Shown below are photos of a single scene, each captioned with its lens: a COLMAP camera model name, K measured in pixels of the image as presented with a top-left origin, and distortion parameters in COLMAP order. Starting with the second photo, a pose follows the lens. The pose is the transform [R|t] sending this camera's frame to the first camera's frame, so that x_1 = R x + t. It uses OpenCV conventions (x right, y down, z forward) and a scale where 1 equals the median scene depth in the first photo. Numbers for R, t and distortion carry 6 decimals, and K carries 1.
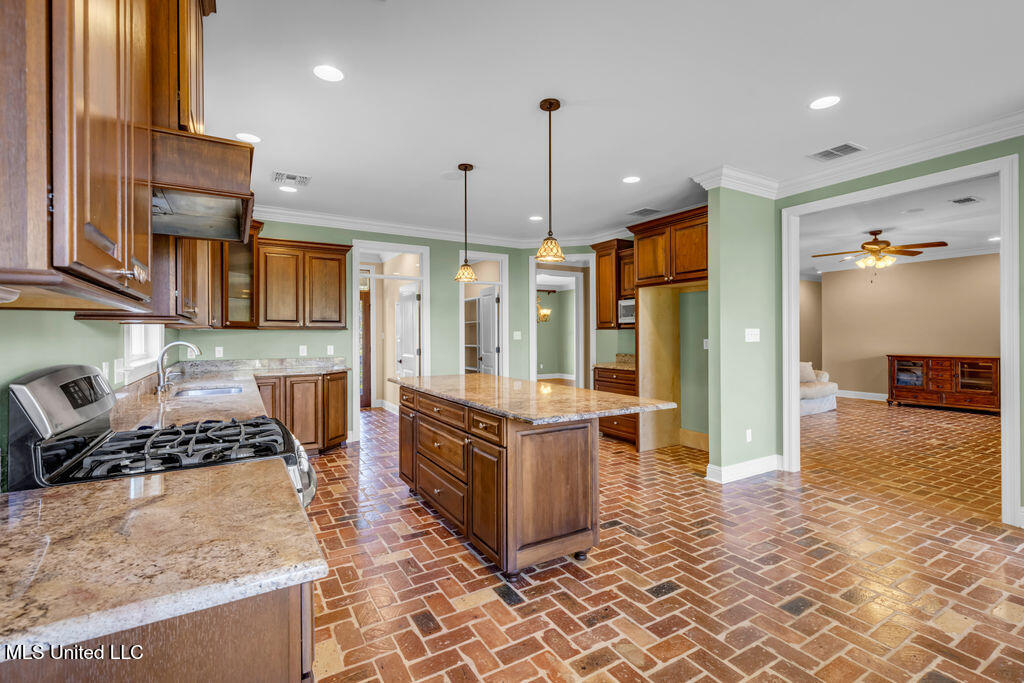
lens RADIAL K [[468.2, 0, 512.2], [0, 468.2, 340.1], [0, 0, 1]] dist [0.001702, 0.000065]
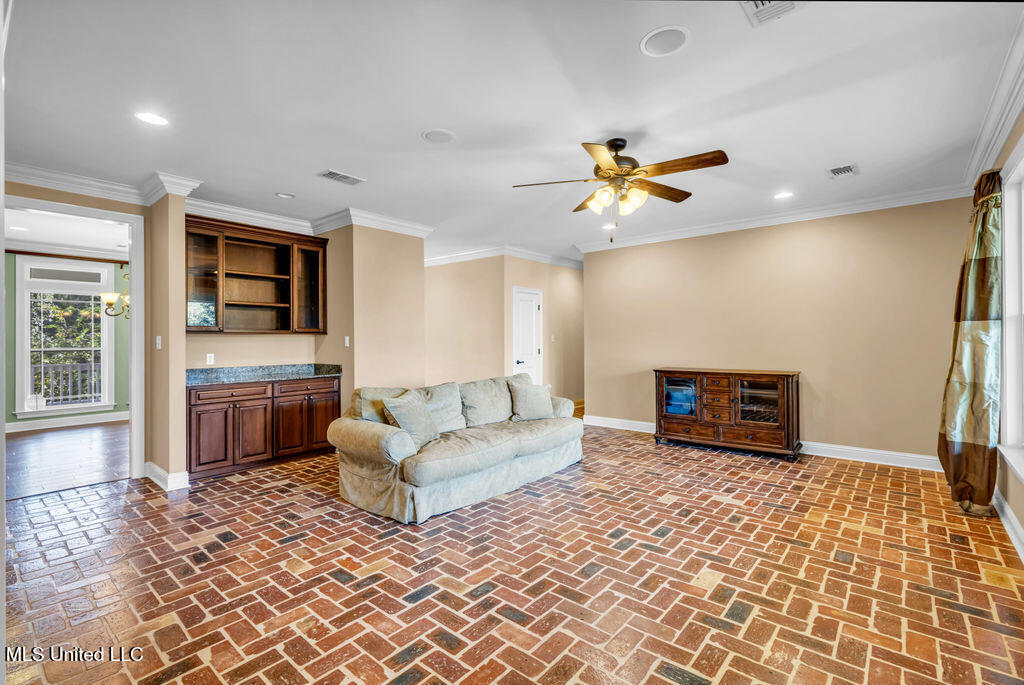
lens RADIAL K [[468.2, 0, 513.0], [0, 468.2, 339.3], [0, 0, 1]] dist [0.001702, 0.000065]
pose [[0.944259, -0.002451, 0.329193, 0.401682], [0.005285, 0.999956, -0.007714, -0.007779], [-0.329160, 0.009024, 0.944231, 0.444671]]
